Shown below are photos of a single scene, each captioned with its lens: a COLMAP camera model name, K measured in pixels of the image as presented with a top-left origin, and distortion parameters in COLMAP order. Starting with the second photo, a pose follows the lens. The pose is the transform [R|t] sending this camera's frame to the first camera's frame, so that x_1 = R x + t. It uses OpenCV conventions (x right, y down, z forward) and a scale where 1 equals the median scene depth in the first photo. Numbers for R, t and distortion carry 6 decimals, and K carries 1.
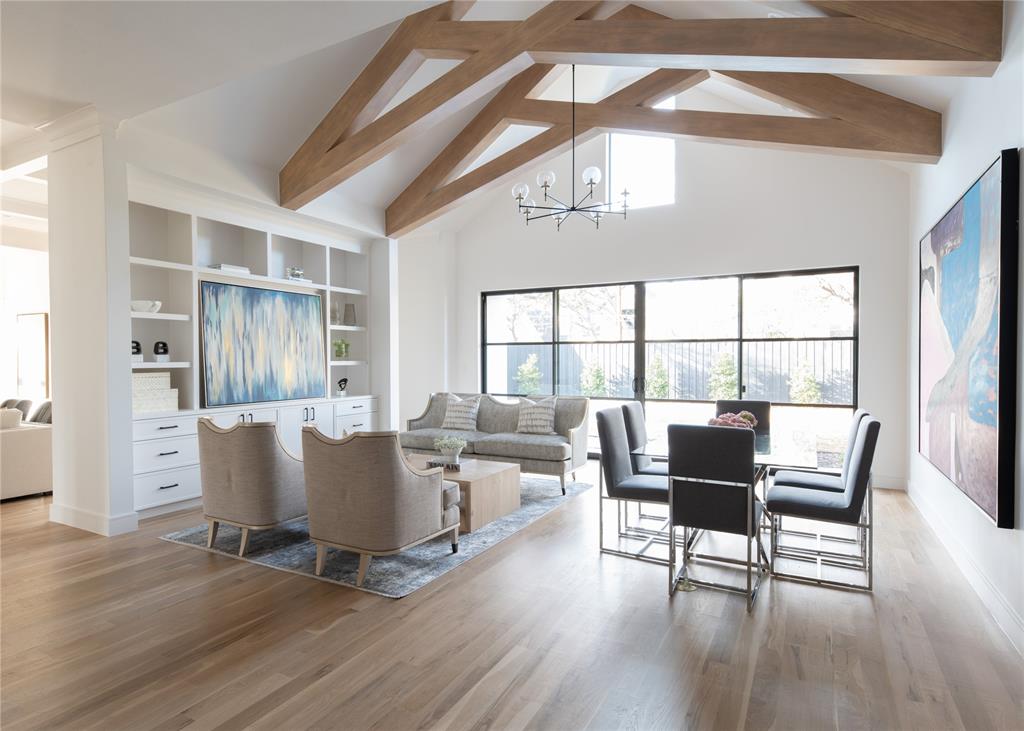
lens RADIAL K [[562.1, 0, 512.8], [0, 562.1, 369.0], [0, 0, 1]] dist [0.002952, -0.000786]
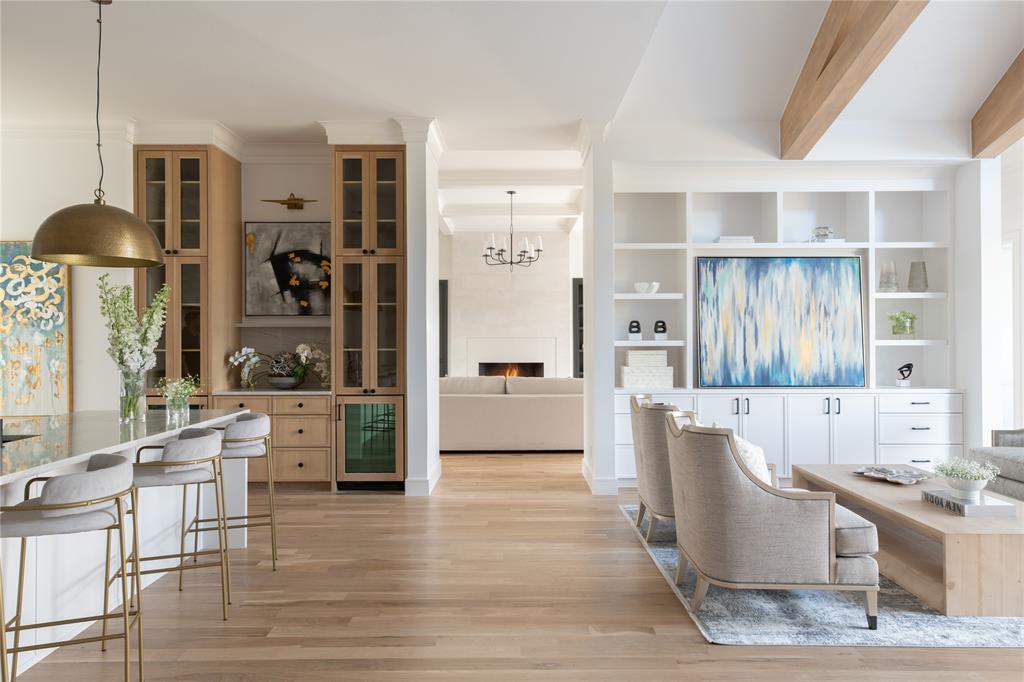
lens RADIAL K [[640.4, 0, 511.9], [0, 640.4, 336.2], [0, 0, 1]] dist [-0.007076, 0.000939]
pose [[0.468417, -0.004076, -0.883498, 0.260636], [-0.015145, 0.999805, -0.012642, -0.001244], [0.883378, 0.019303, 0.468264, 0.192245]]
